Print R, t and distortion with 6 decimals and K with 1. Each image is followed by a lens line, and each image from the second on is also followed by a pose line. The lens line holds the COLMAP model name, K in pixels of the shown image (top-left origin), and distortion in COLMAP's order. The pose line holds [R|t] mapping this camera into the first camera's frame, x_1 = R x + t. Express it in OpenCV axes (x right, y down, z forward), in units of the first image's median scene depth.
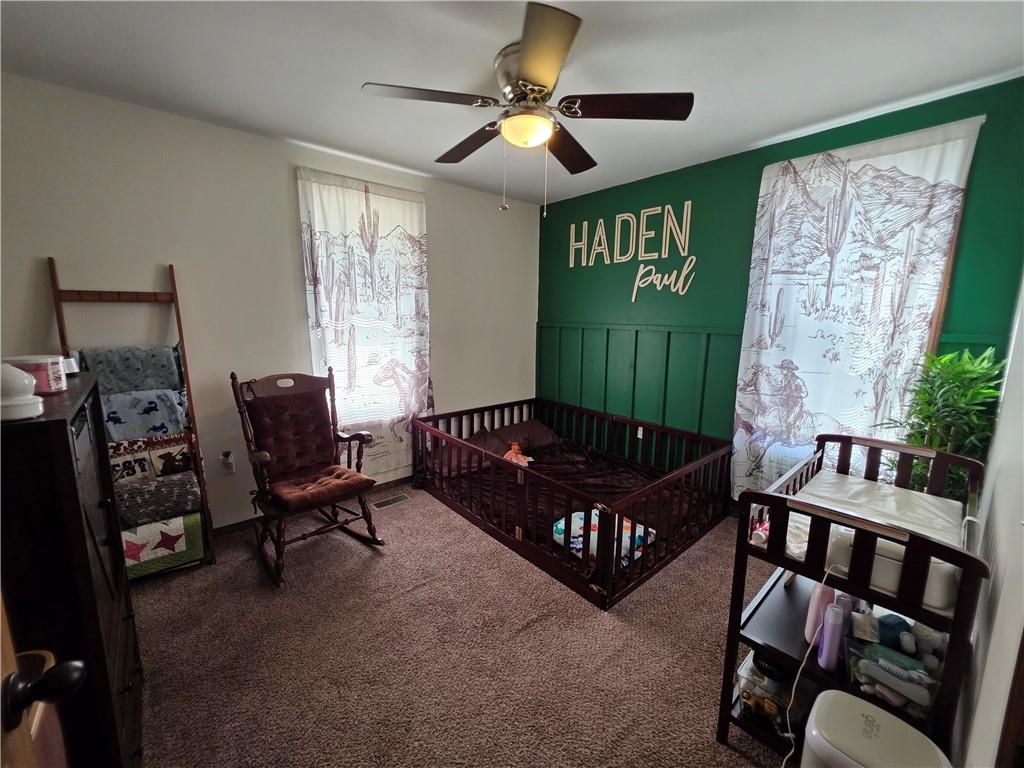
lens RADIAL K [[411.7, 0, 516.0], [0, 411.7, 379.1], [0, 0, 1]] dist [-0.000129, -0.000844]
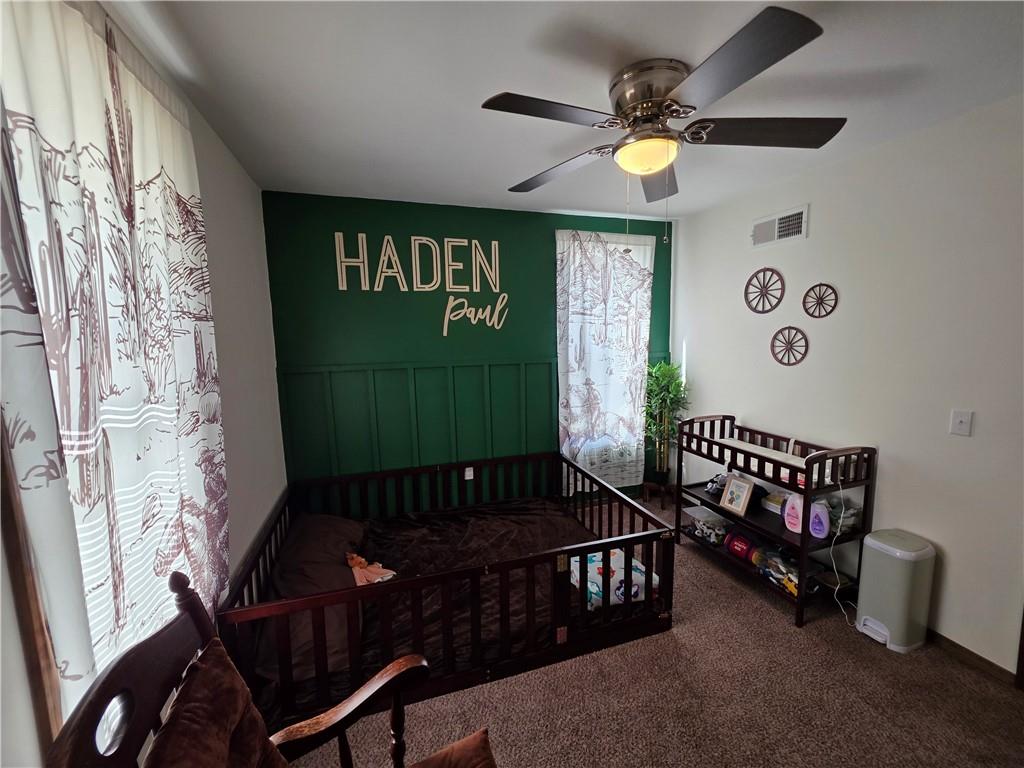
lens RADIAL K [[411.7, 0, 514.5], [0, 411.7, 379.8], [0, 0, 1]] dist [-0.000129, -0.000844]
pose [[0.386503, -0.122170, 0.914161, -0.527587], [0.165973, 0.984219, 0.061360, -0.129471], [-0.907231, 0.128010, 0.400680, 0.536649]]
